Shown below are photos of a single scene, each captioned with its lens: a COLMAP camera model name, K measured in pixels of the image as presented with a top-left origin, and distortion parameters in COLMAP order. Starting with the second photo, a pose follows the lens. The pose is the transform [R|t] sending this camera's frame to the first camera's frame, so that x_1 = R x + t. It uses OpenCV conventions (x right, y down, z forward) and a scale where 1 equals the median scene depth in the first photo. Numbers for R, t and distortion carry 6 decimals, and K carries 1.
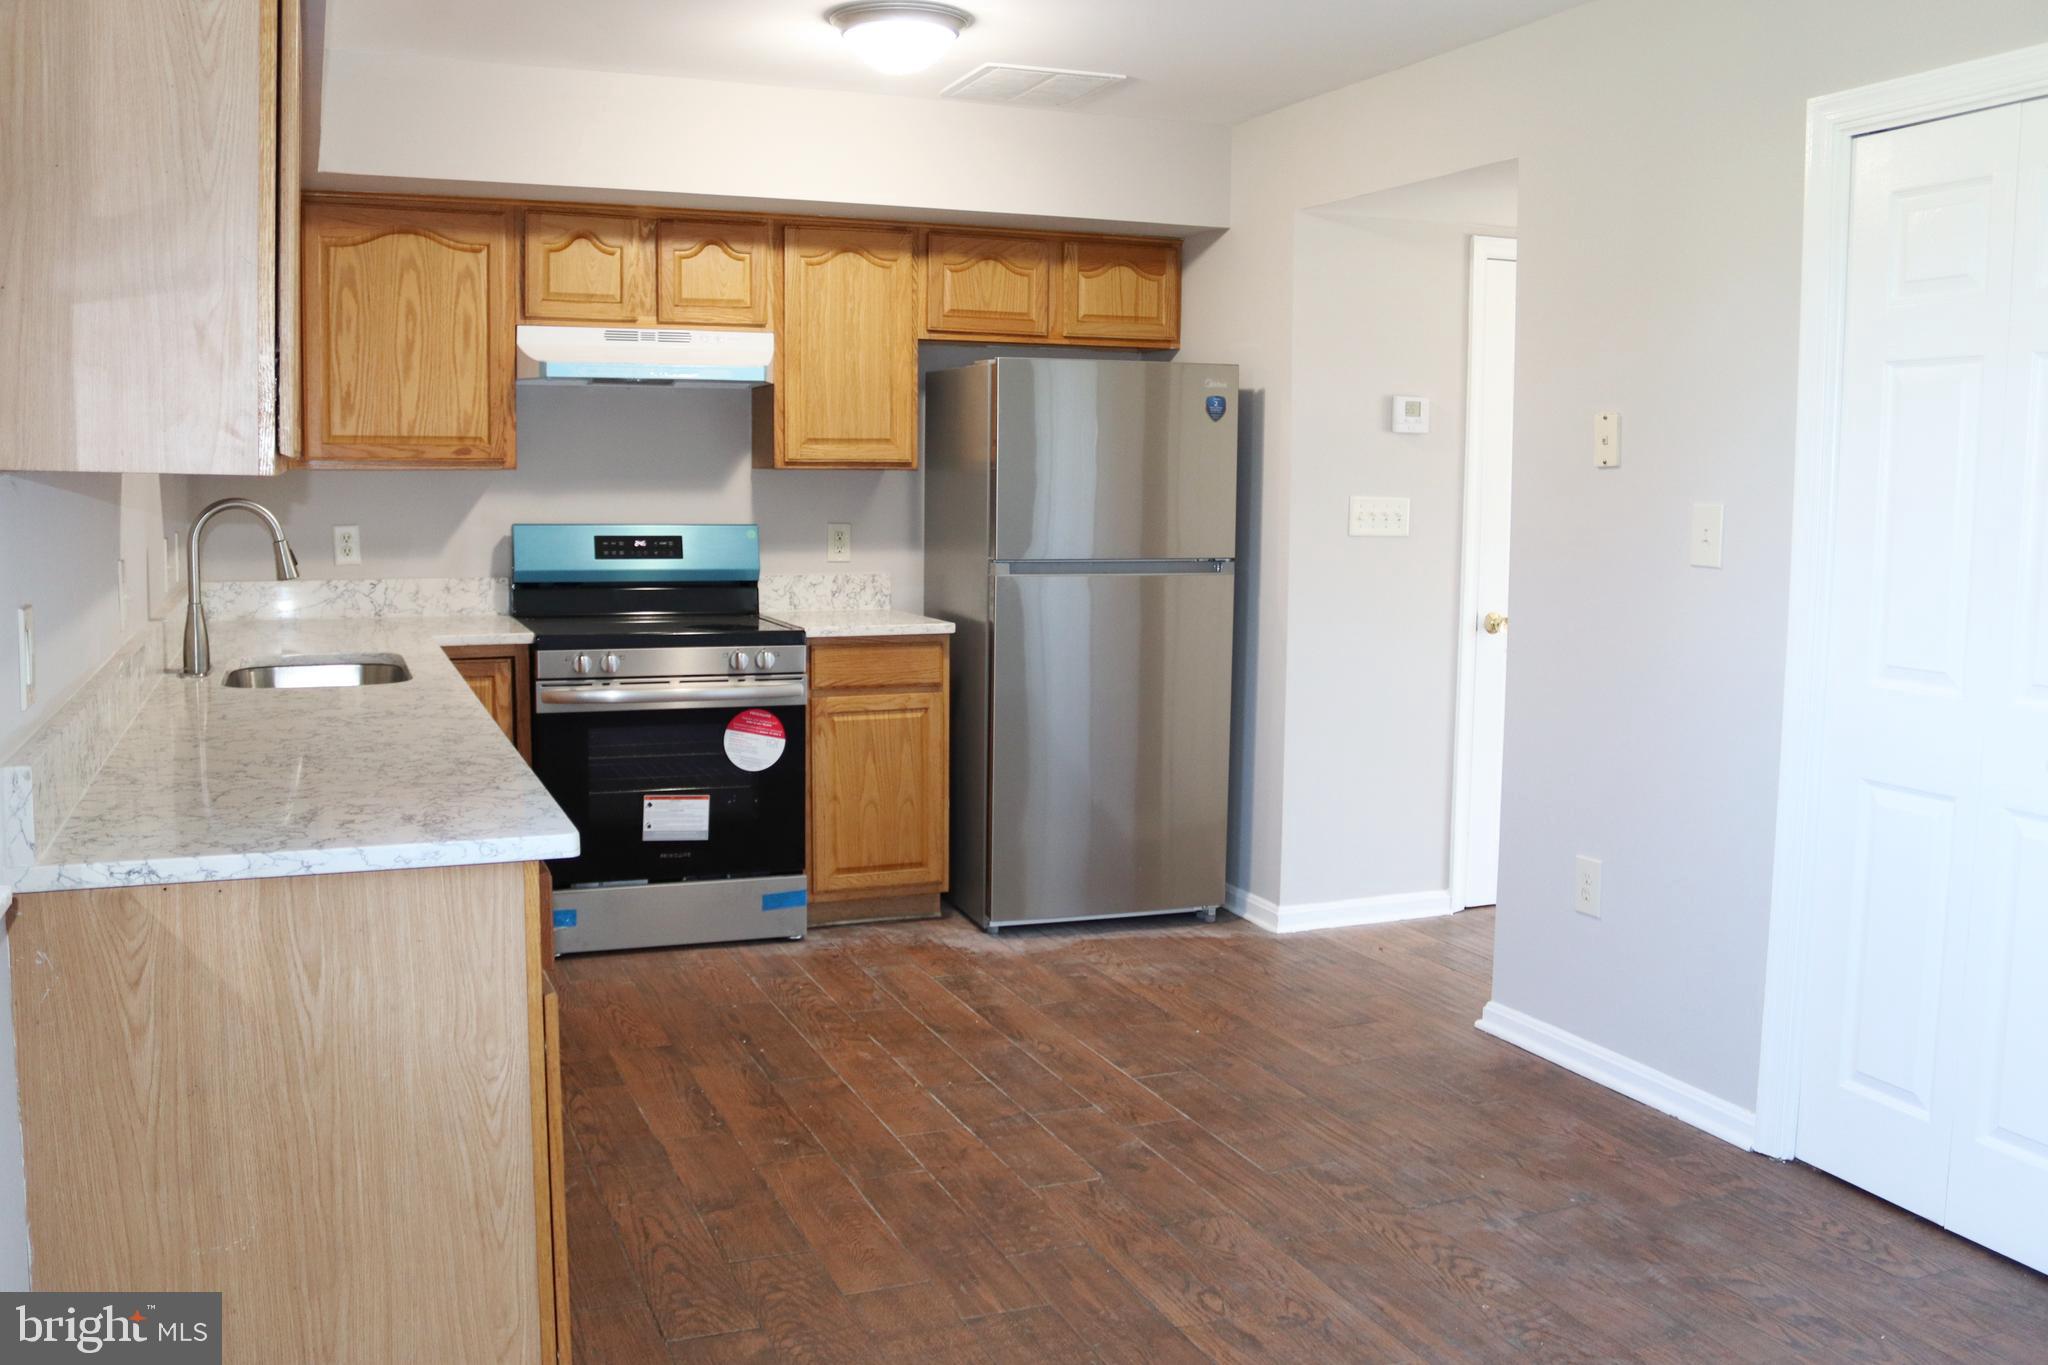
lens RADIAL K [[1757.6, 0, 1024.0], [0, 1757.6, 682.5], [0, 0, 1]] dist [-0.183963, 0.179260]
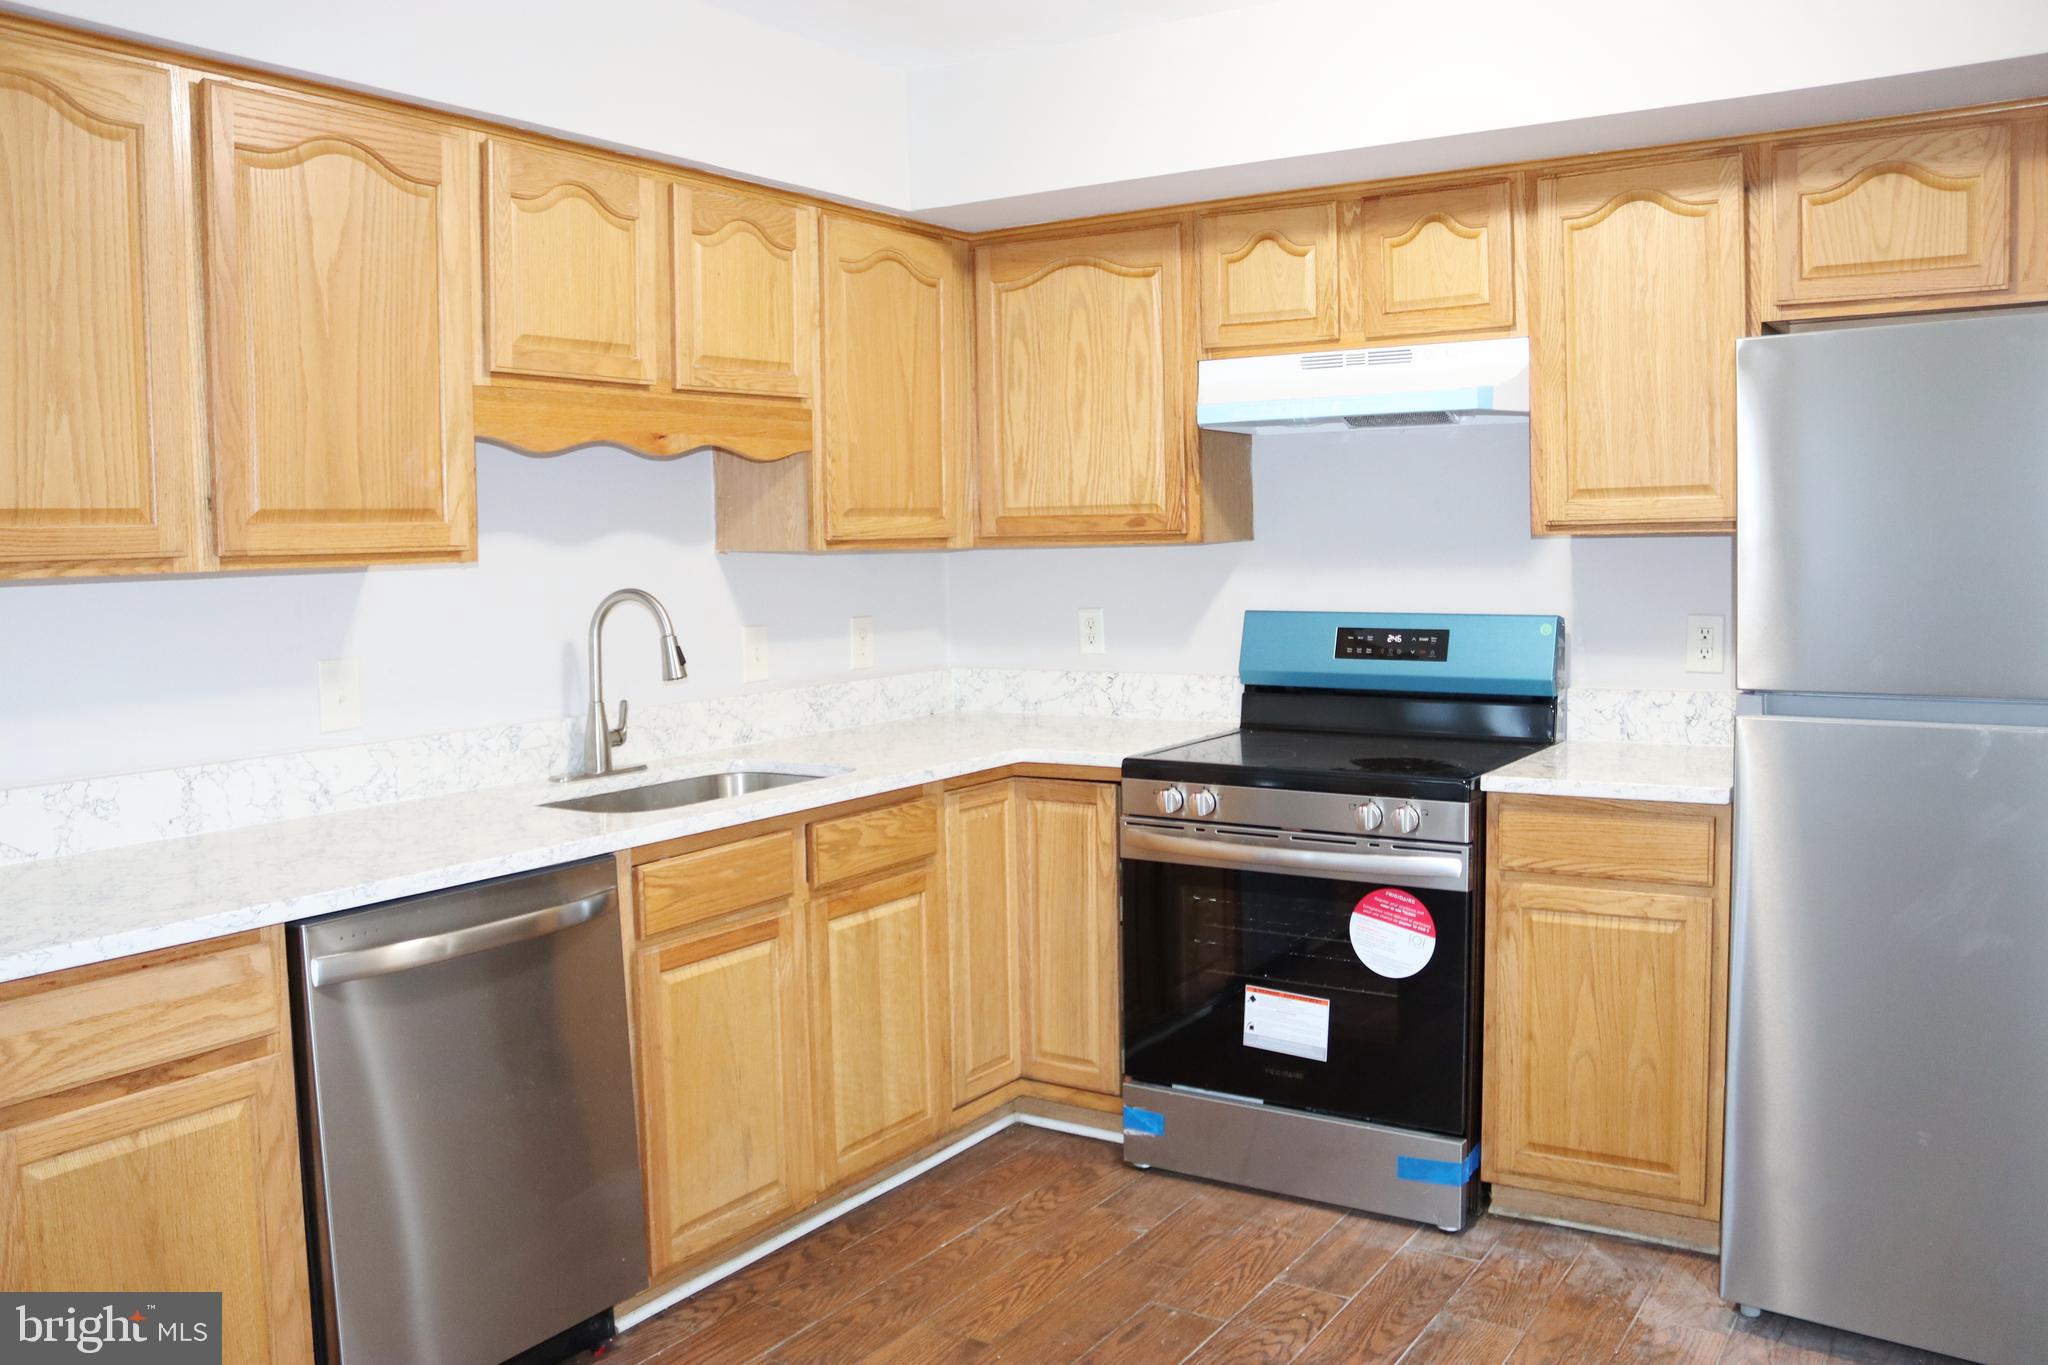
lens RADIAL K [[1678.1, 0, 1018.4], [0, 1678.1, 676.3], [0, 0, 1]] dist [-0.171340, 0.149540]
pose [[0.567667, 0.041265, -0.822224, 0.298044], [-0.068492, 0.997648, 0.002783, -0.060206], [0.820404, 0.054736, 0.569158, 0.510526]]
